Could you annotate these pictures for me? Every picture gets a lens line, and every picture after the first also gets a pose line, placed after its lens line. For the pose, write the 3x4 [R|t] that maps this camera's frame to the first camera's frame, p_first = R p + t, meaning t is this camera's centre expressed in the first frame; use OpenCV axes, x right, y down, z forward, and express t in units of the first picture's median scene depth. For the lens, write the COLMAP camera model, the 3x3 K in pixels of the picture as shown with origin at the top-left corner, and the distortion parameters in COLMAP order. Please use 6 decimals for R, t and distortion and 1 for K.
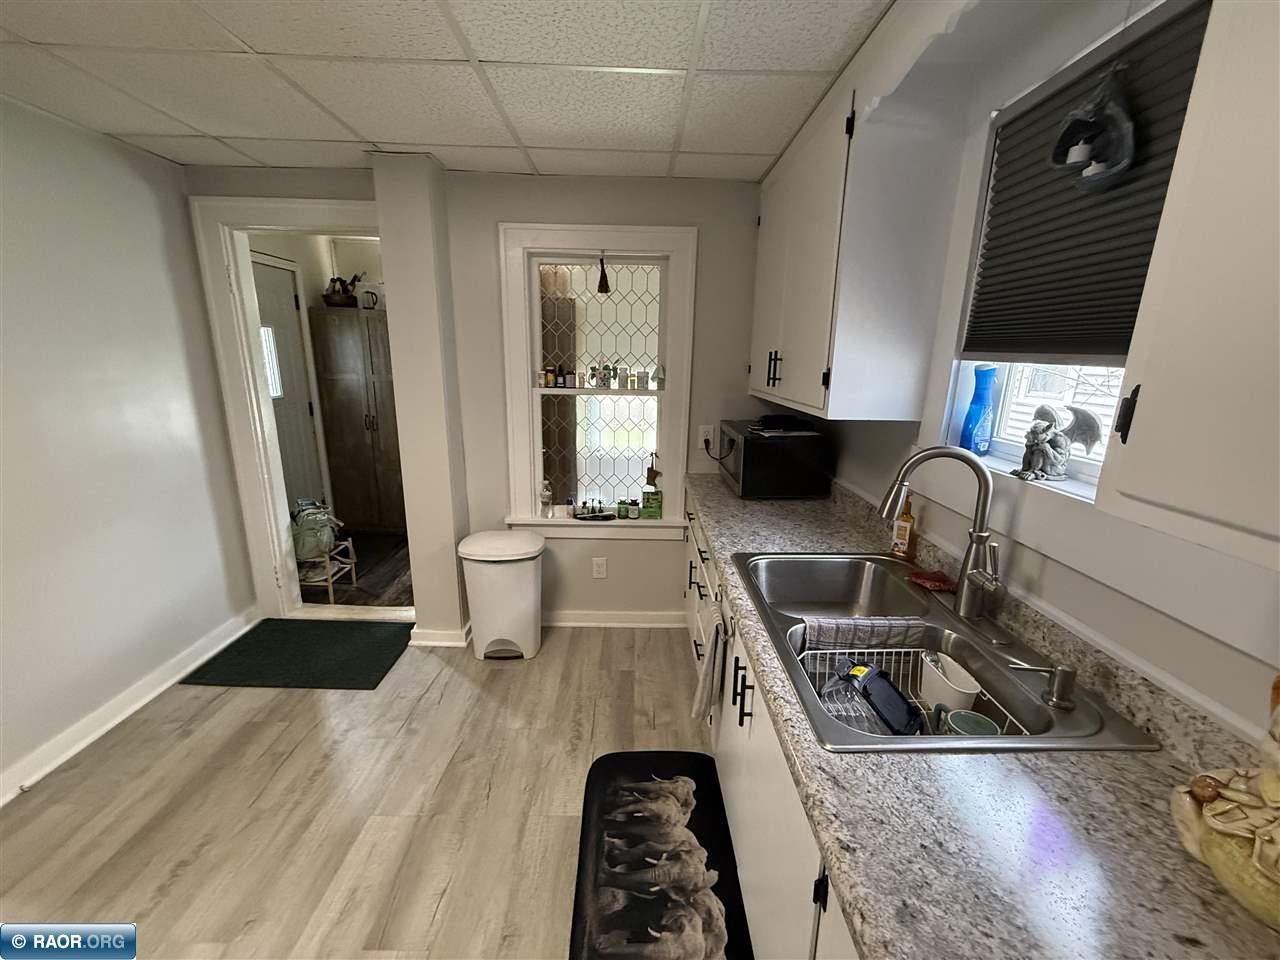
lens RADIAL K [[508.8, 0, 640.1], [0, 508.8, 482.0], [0, 0, 1]] dist [0.000507, -0.000116]
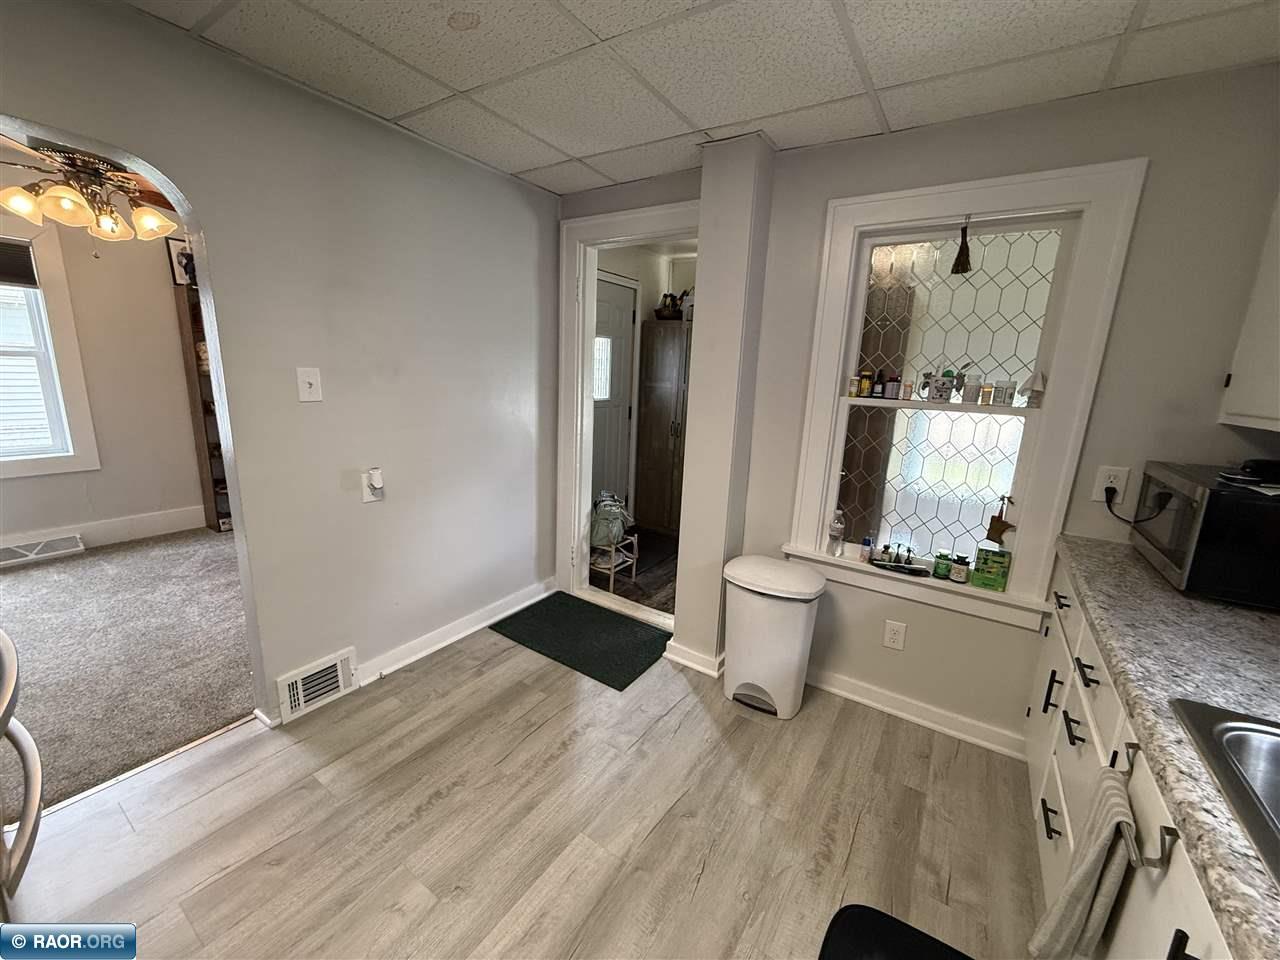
lens RADIAL K [[508.8, 0, 639.0], [0, 508.8, 481.4], [0, 0, 1]] dist [0.000507, -0.000116]
pose [[0.828424, 0.133539, -0.543950, -0.017187], [-0.160723, 0.986997, -0.002471, 0.006720], [0.536547, 0.089472, 0.839114, 0.175184]]
